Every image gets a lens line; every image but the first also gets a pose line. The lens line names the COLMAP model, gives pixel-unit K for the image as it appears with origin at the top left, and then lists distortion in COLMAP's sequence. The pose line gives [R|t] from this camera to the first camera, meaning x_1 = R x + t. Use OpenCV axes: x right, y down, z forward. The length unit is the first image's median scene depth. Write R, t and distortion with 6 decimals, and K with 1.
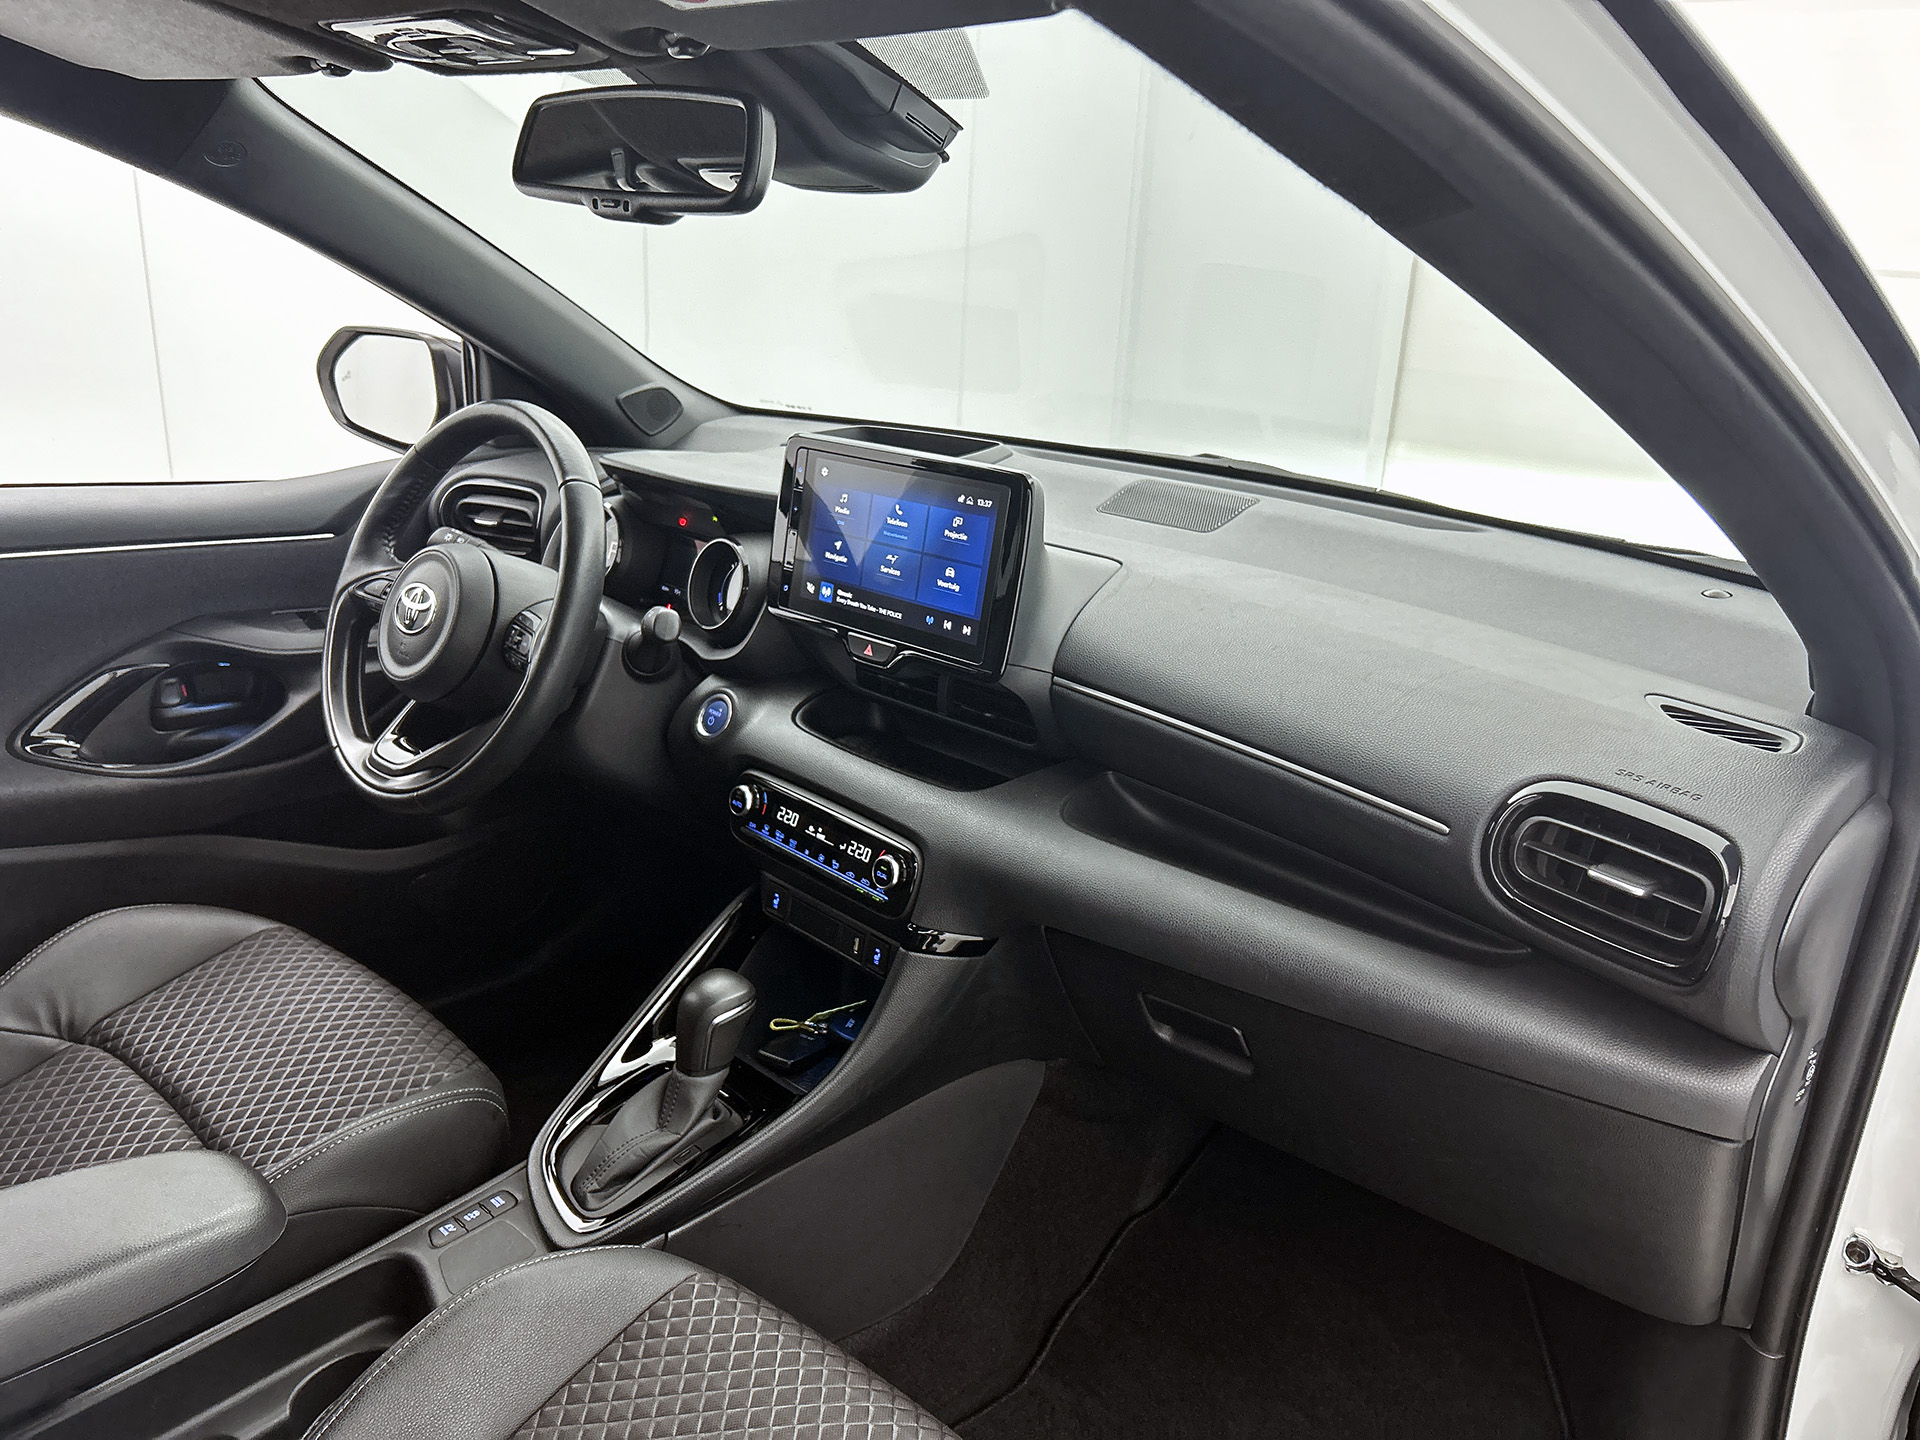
lens RADIAL K [[1414.0, 0, 1024.9], [0, 1414.0, 791.2], [0, 0, 1]] dist [0.030765, -0.000574]
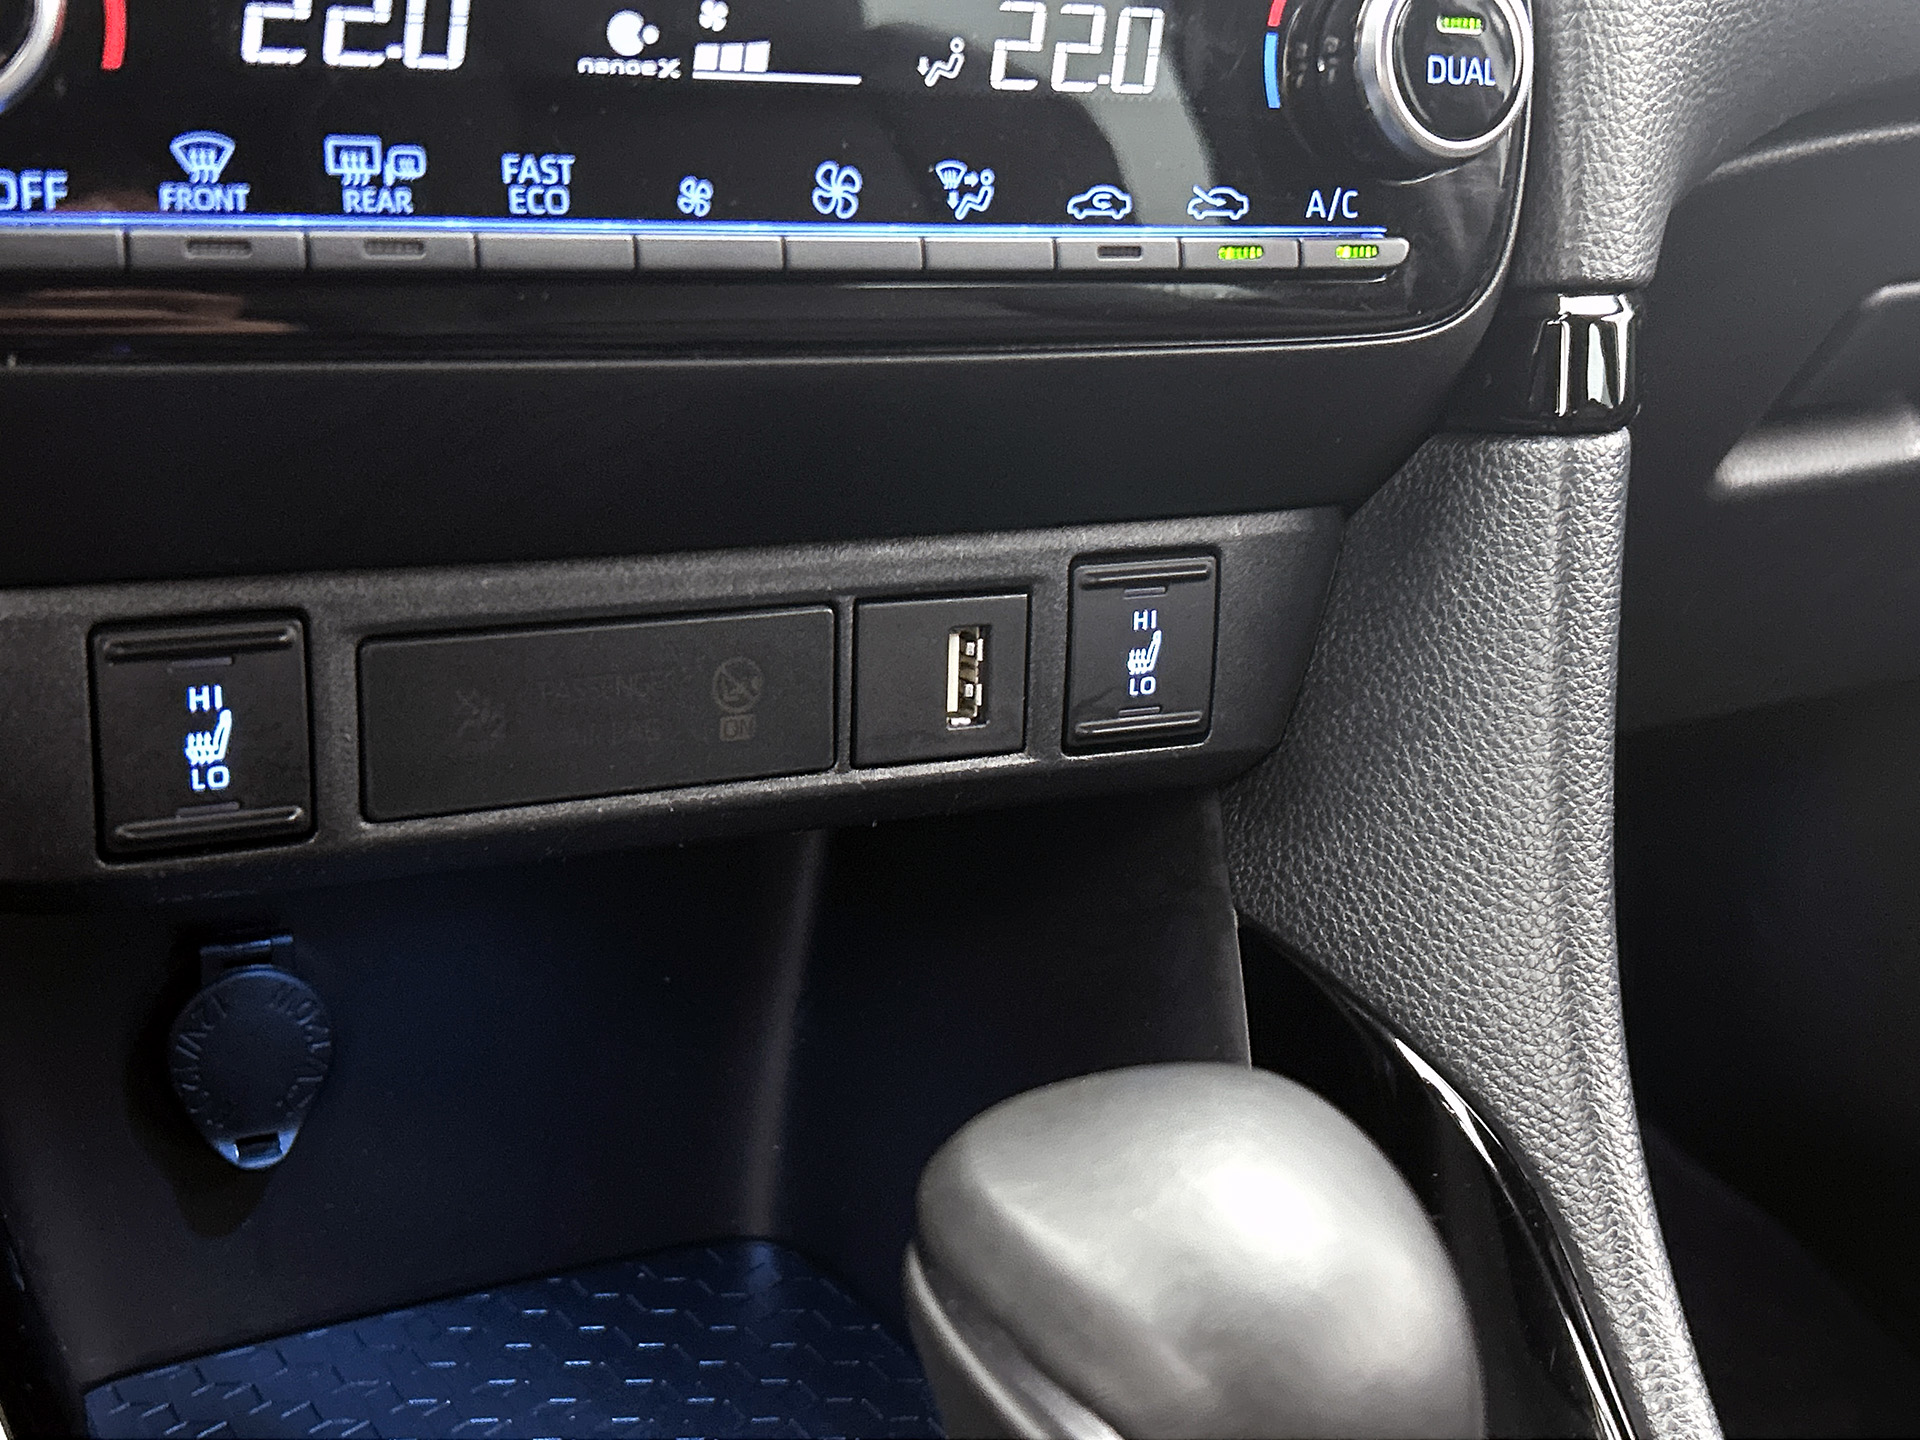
lens RADIAL K [[2454.2, 0, 953.1], [0, 2454.2, 728.3], [0, 0, 1]] dist [0.190094, -0.708276]
pose [[0.342216, -0.388664, 0.855470, -0.395885], [0.265863, 0.913288, 0.308579, 0.023358], [-0.901224, 0.121837, 0.415873, 0.926508]]
